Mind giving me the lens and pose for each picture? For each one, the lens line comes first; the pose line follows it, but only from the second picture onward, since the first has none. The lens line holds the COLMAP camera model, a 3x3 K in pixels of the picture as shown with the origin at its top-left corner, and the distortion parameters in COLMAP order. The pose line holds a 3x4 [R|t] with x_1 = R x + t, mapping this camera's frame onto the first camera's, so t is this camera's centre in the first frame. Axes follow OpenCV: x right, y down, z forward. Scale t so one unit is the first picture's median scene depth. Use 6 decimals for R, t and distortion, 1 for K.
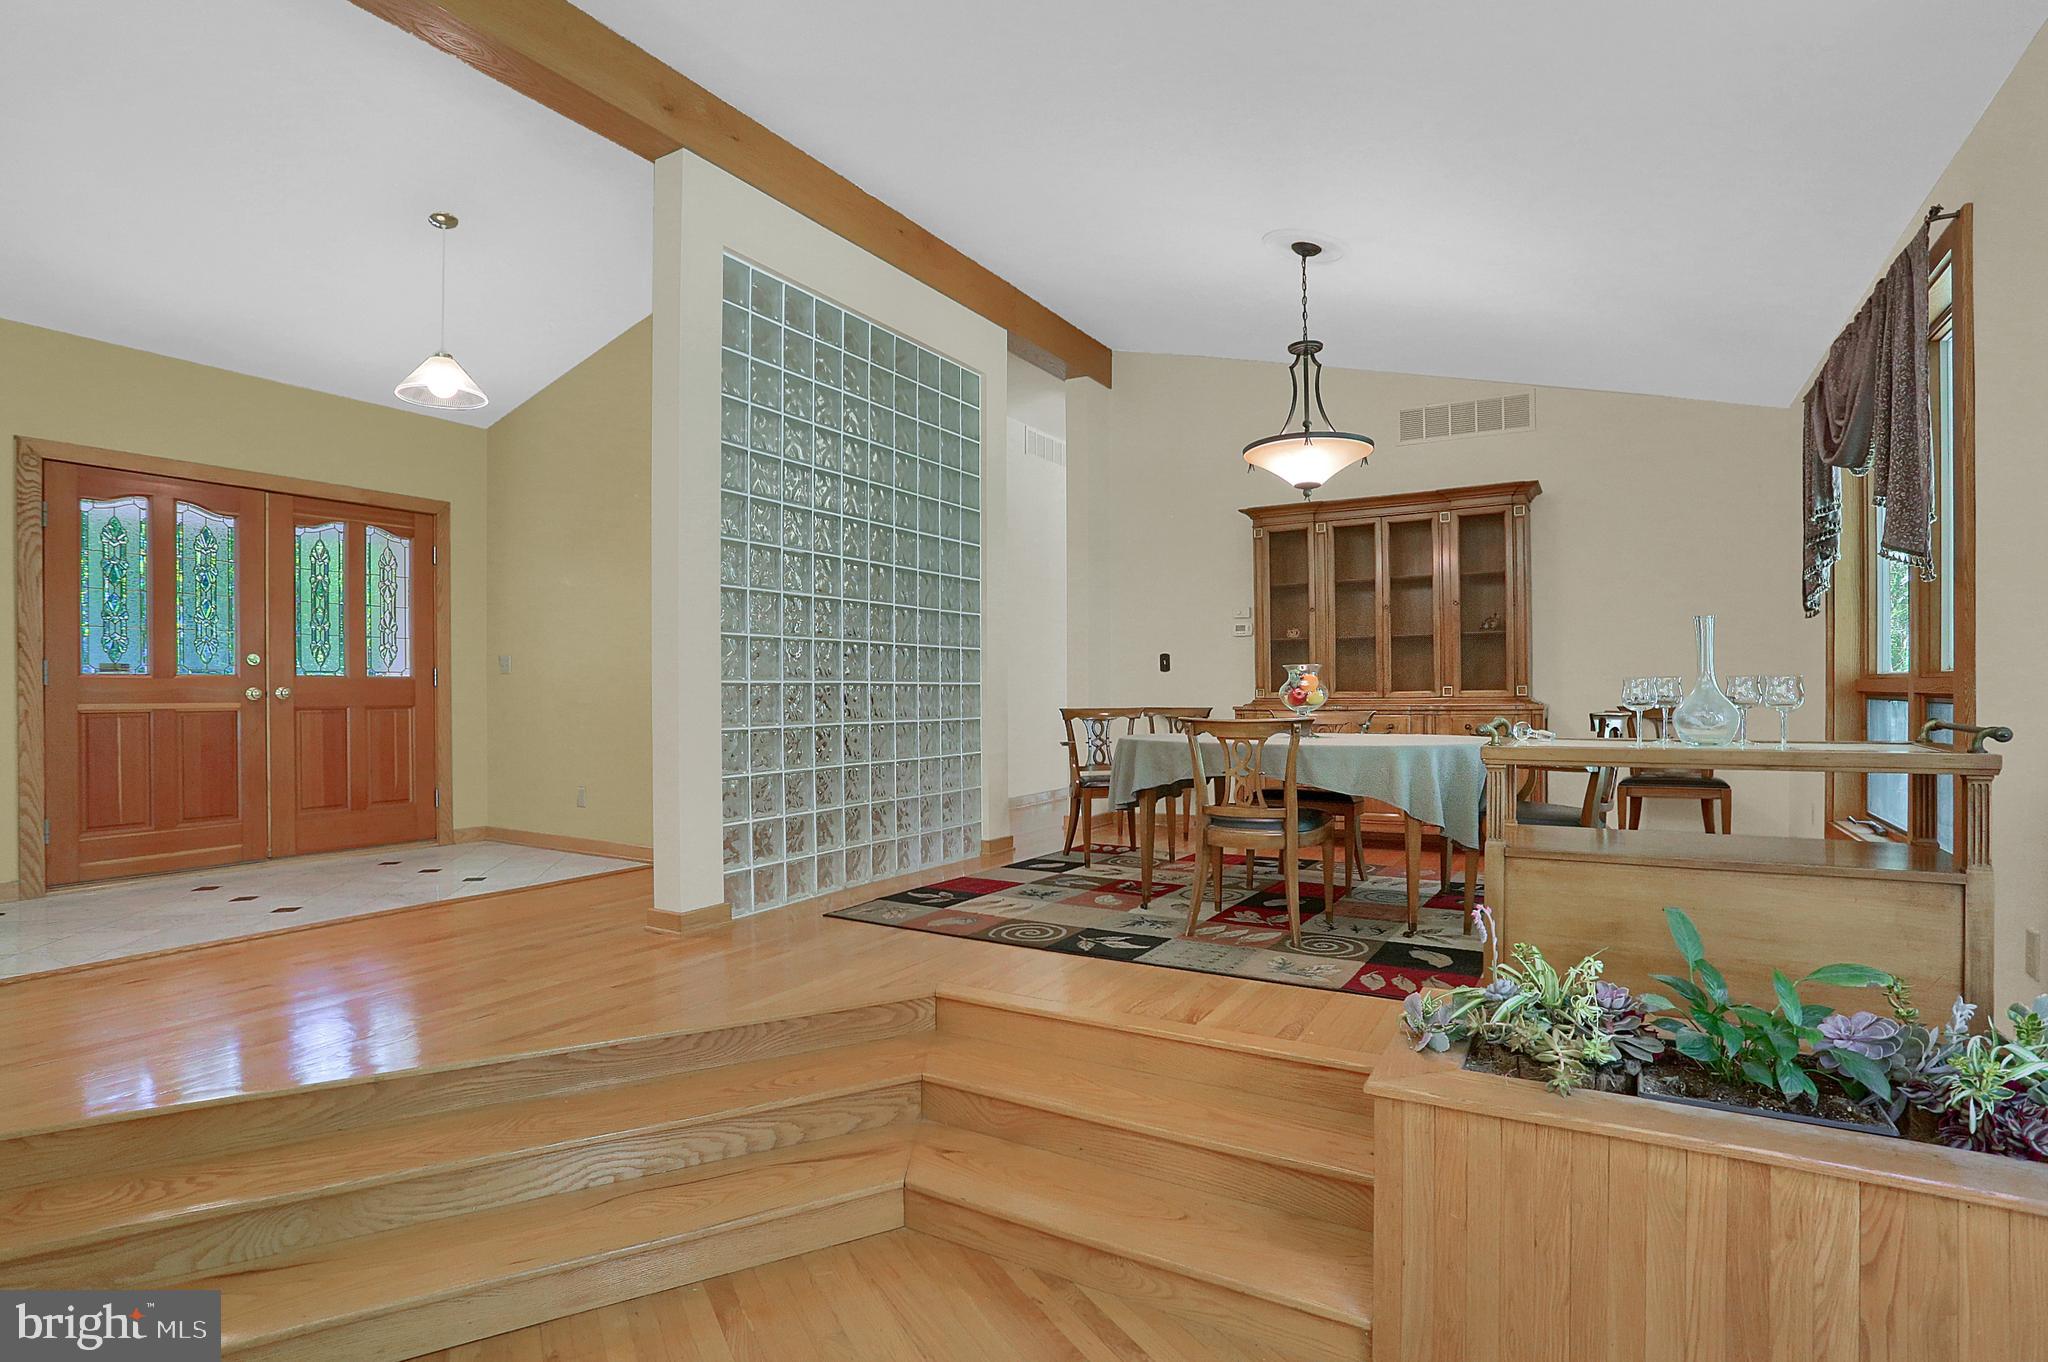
lens RADIAL K [[976.2, 0, 1022.7], [0, 976.2, 670.5], [0, 0, 1]] dist [-0.073189, 0.022104]
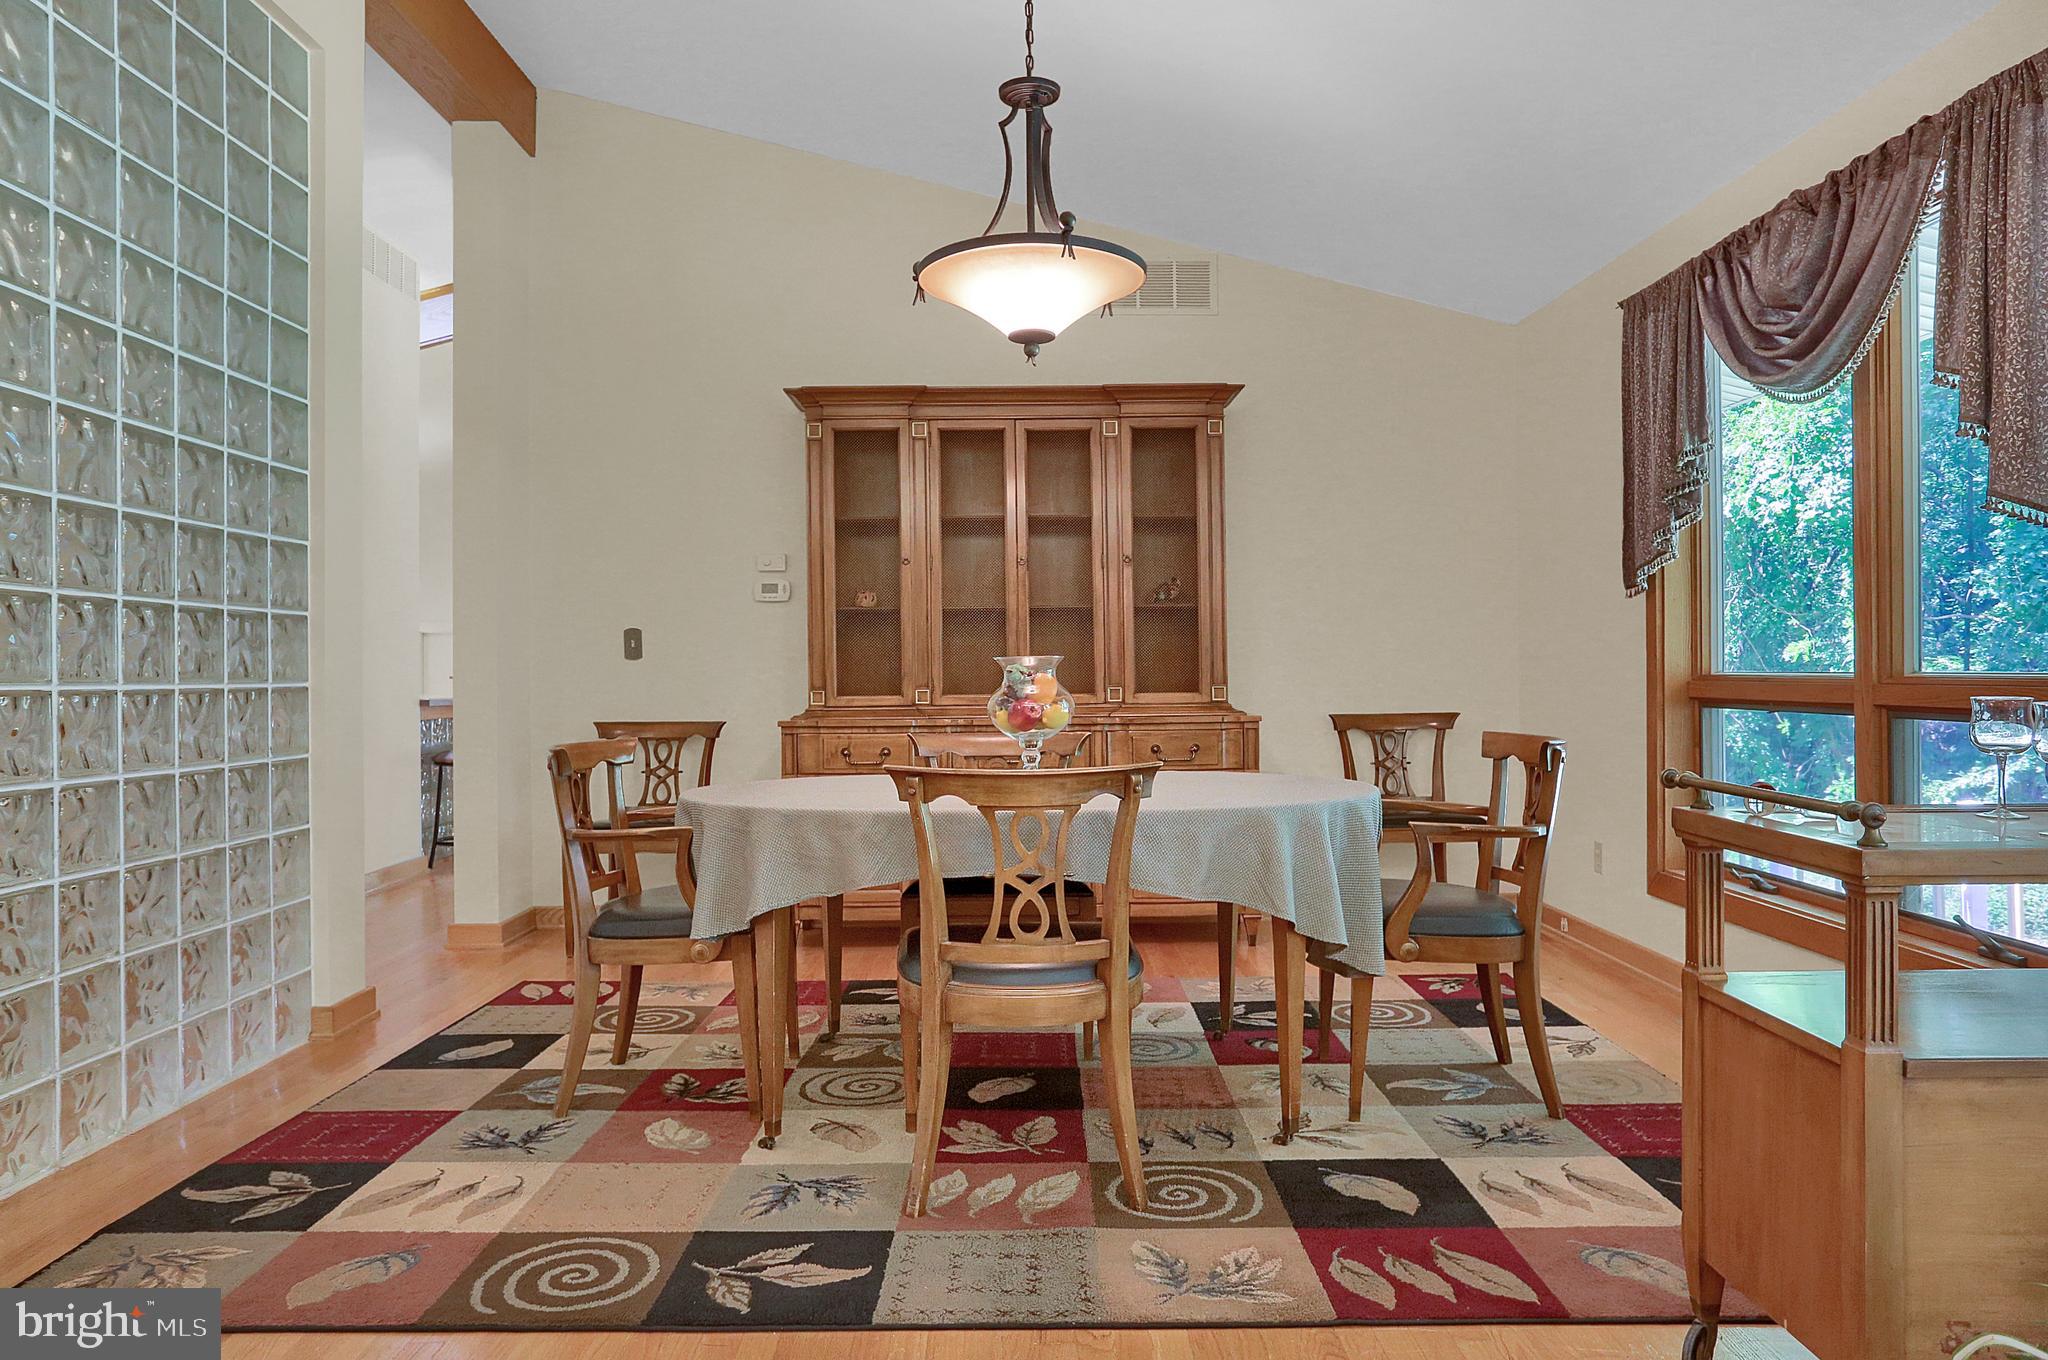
lens RADIAL K [[1306.9, 0, 1002.8], [0, 1306.9, 658.3], [0, 0, 1]] dist [-0.071312, 0.069999]
pose [[0.851189, 0.005704, 0.524828, -0.098734], [-0.009386, 0.999946, 0.004354, -0.006727], [-0.524775, -0.008632, 0.851197, 0.313231]]
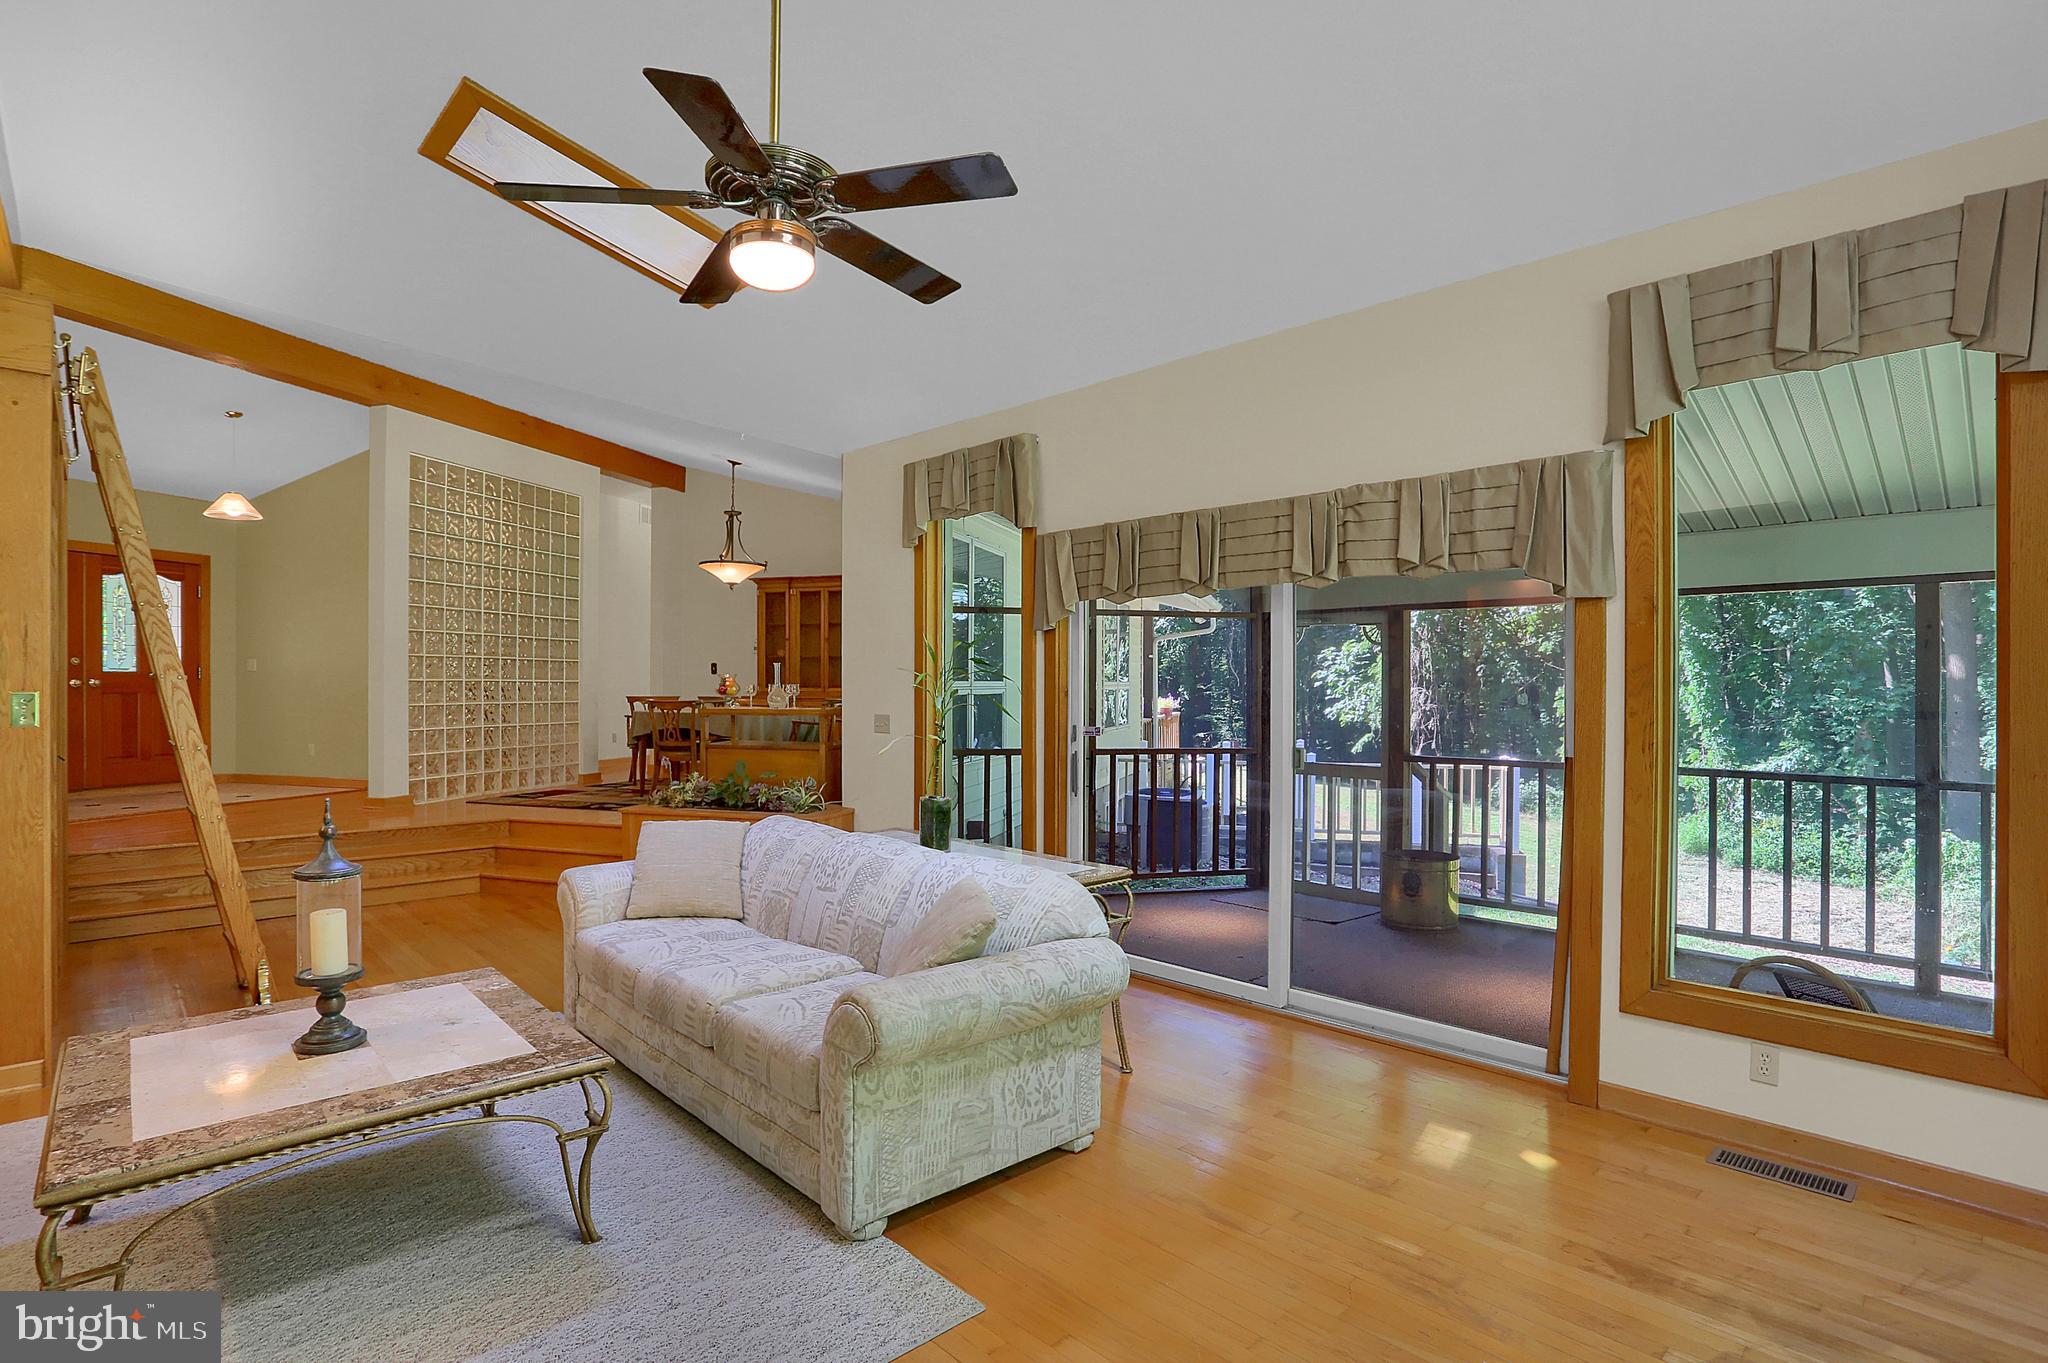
lens RADIAL K [[1034.0, 0, 1033.4], [0, 1034.0, 674.9], [0, 0, 1]] dist [-0.063401, 0.028384]
pose [[0.970503, 0.011007, 0.240836, 0.339967], [-0.013421, 0.999875, 0.008386, -0.025973], [-0.240714, -0.011371, 0.970529, -1.040404]]
